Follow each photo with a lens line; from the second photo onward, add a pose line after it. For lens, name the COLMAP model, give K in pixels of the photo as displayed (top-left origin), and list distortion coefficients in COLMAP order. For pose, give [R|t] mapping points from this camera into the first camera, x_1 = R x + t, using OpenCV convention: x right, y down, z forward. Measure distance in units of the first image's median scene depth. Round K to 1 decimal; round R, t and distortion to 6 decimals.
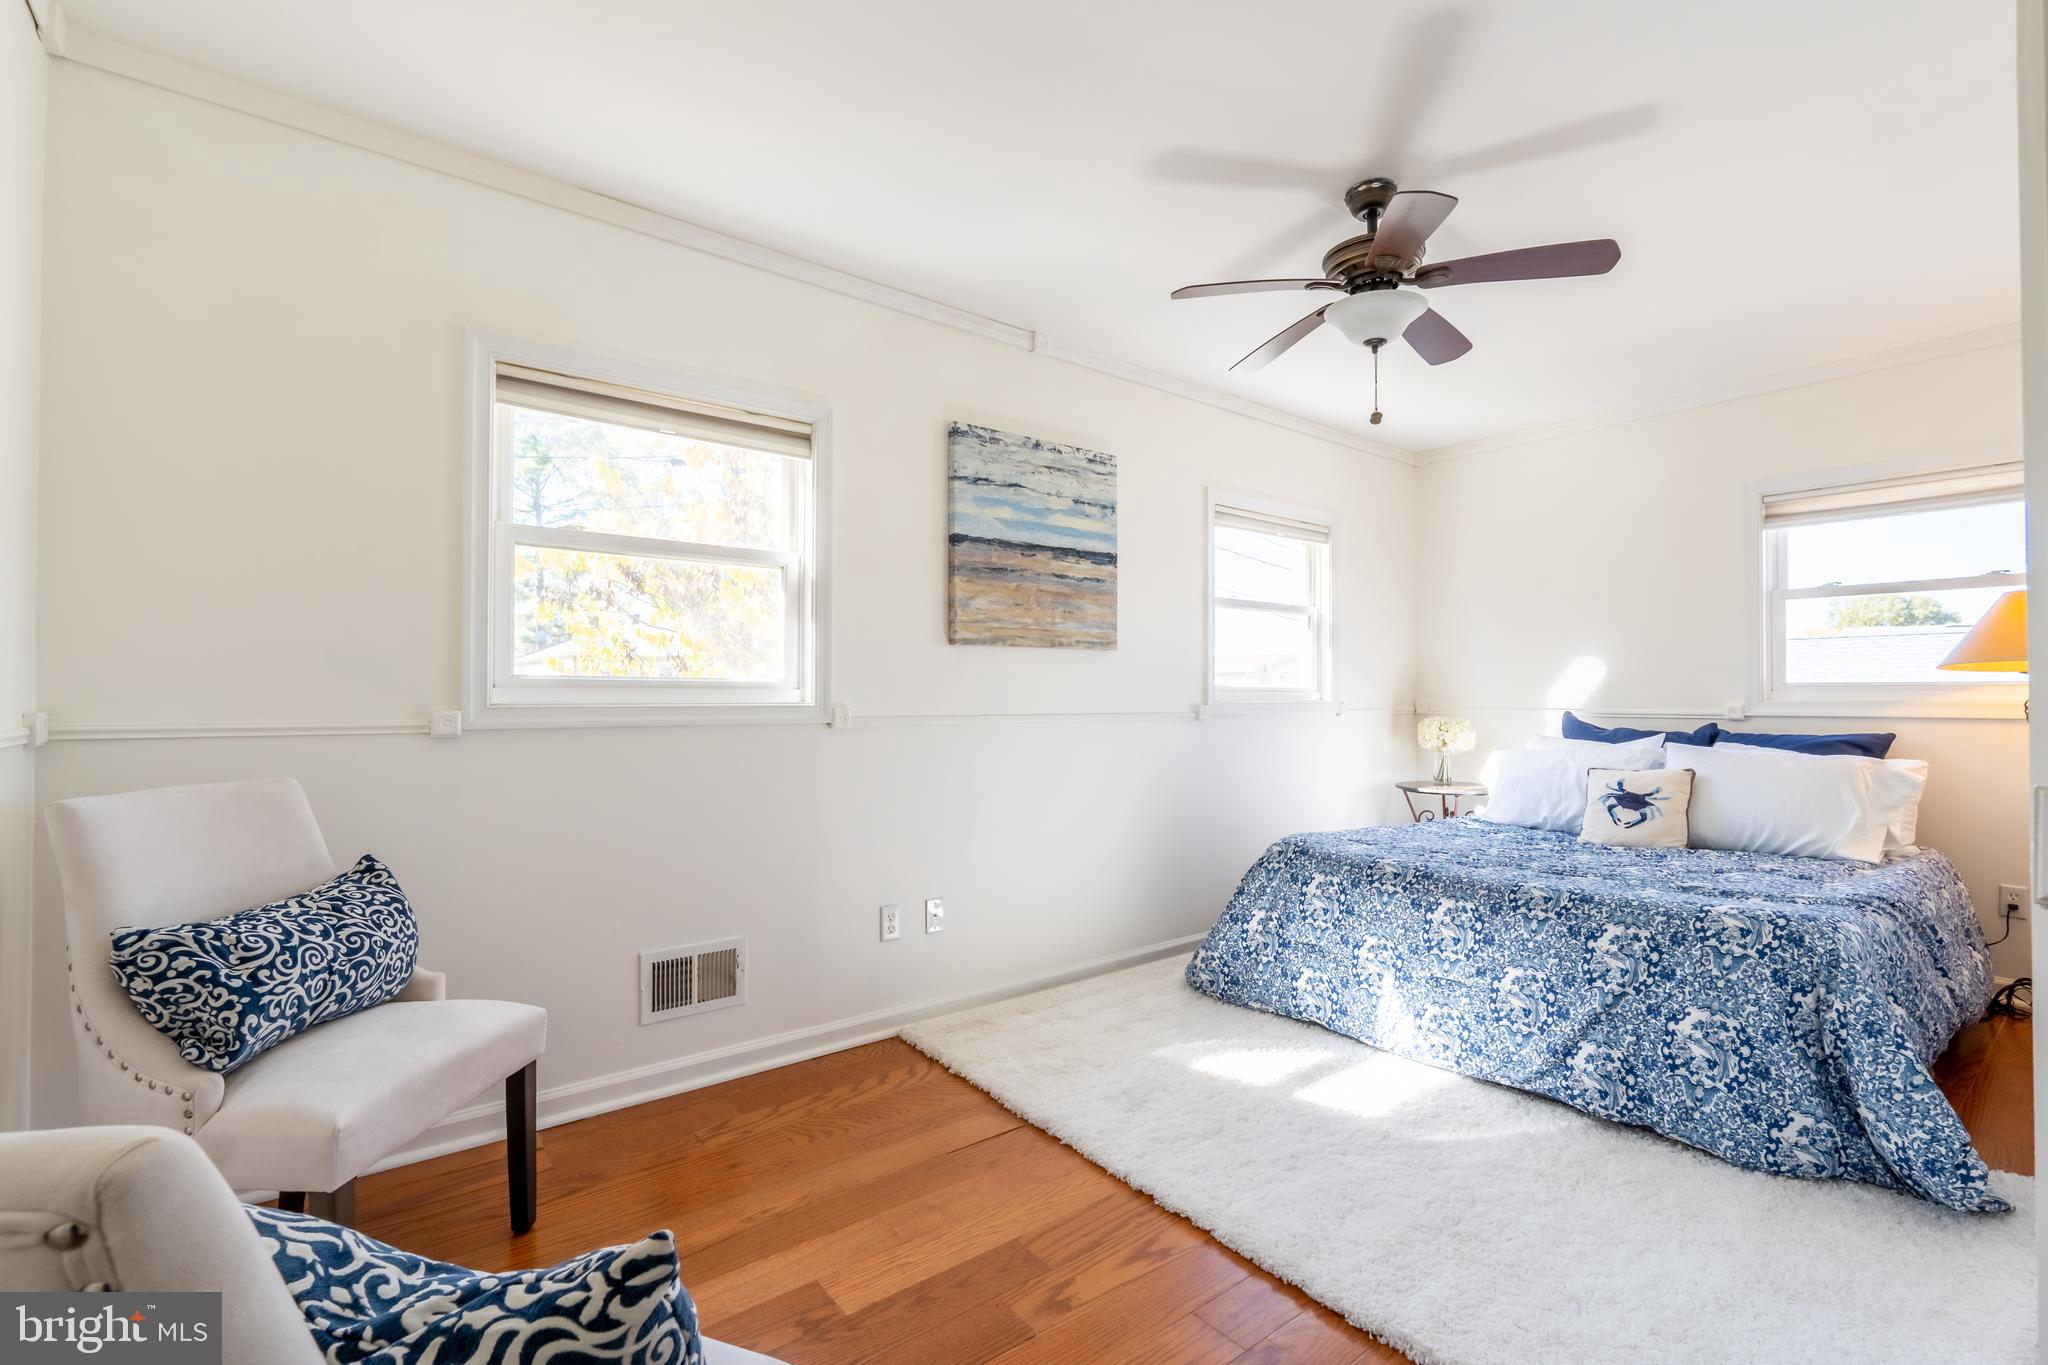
lens RADIAL K [[911.4, 0, 1022.7], [0, 911.4, 687.1], [0, 0, 1]] dist [-0.002656, -0.000459]
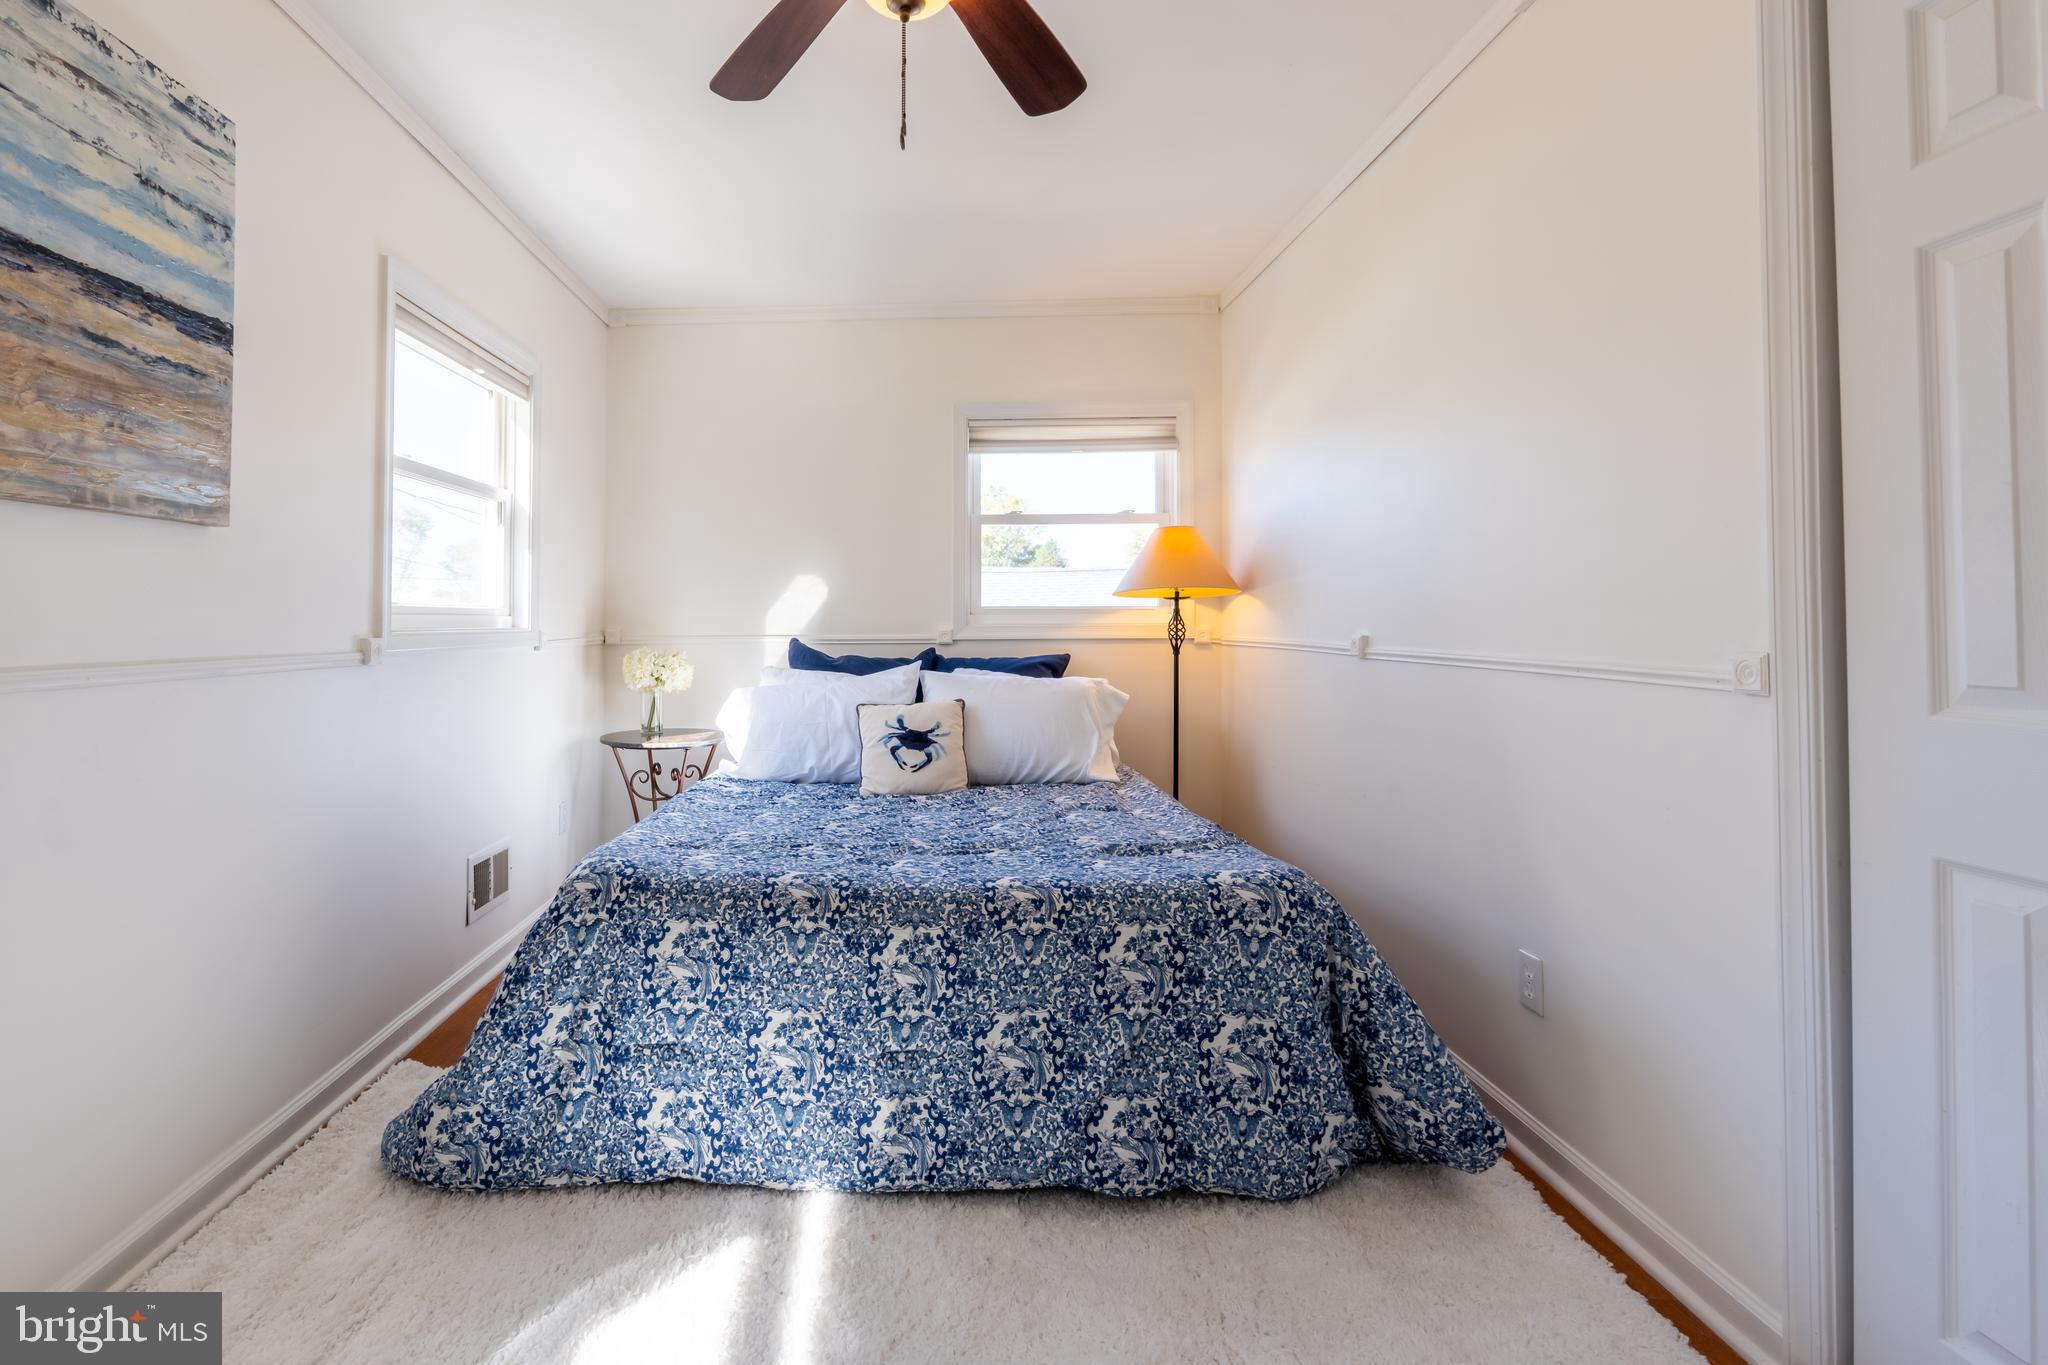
lens RADIAL K [[1049.4, 0, 1002.9], [0, 1049.4, 596.1], [0, 0, 1]] dist [-0.005017, 0.000993]
pose [[0.652866, 0.013996, 0.757344, -0.052192], [-0.002456, 0.999863, -0.016361, 0.004470], [-0.757469, 0.008821, 0.652811, 0.366855]]
